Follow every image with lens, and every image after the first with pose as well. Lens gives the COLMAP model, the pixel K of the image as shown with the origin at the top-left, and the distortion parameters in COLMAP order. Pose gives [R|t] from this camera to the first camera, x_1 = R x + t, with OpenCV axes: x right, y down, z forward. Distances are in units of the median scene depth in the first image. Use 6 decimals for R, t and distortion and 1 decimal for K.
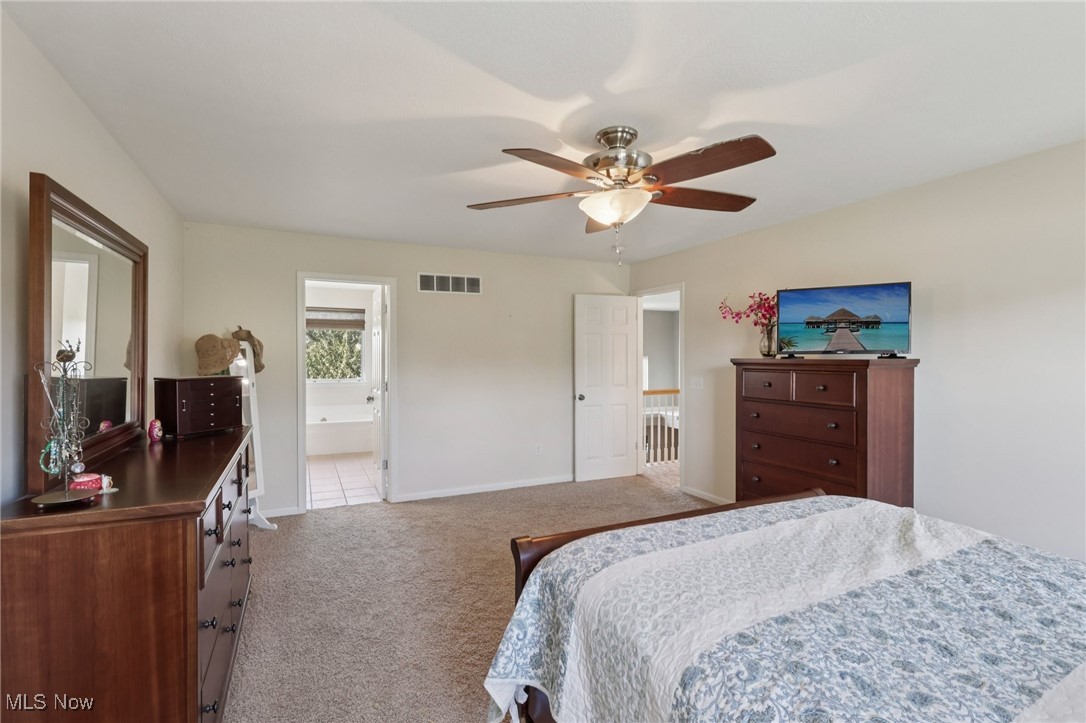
lens RADIAL K [[507.8, 0, 540.6], [0, 507.8, 360.1], [0, 0, 1]] dist [-0.000464, 0.000161]
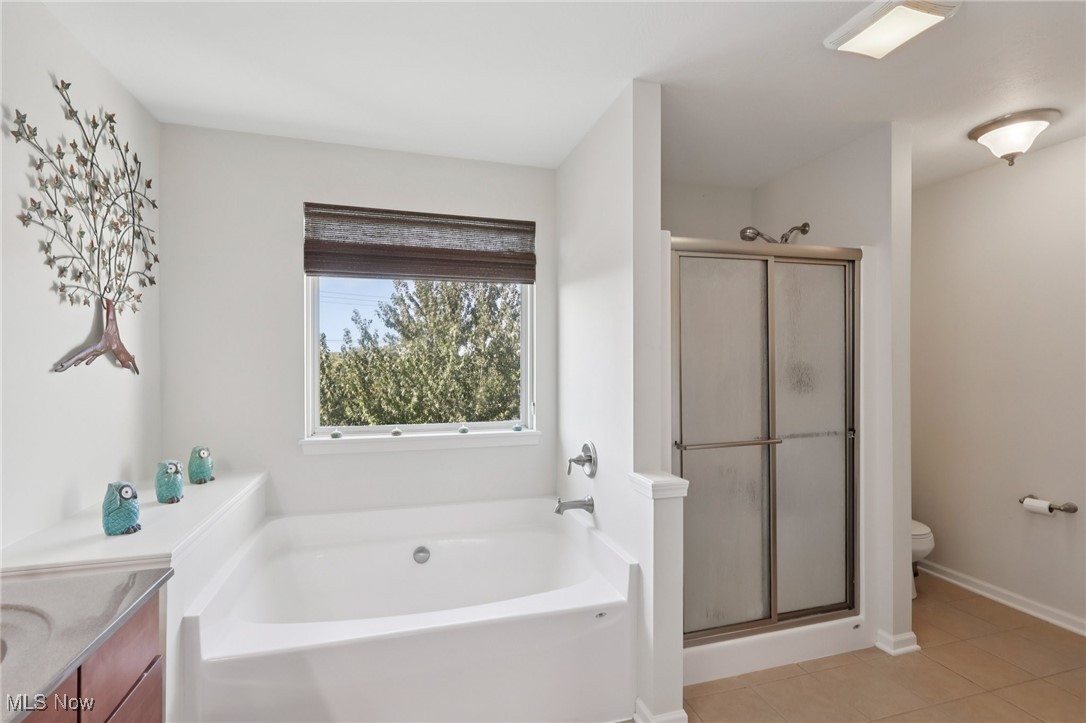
lens RADIAL K [[506.9, 0, 542.6], [0, 506.9, 369.4], [0, 0, 1]] dist [-0.000394, 0.000655]
pose [[0.986149, 0.004284, -0.165809, -0.479558], [-0.003343, 0.999977, 0.005953, -0.003559], [0.165831, -0.005316, 0.986140, 1.118008]]
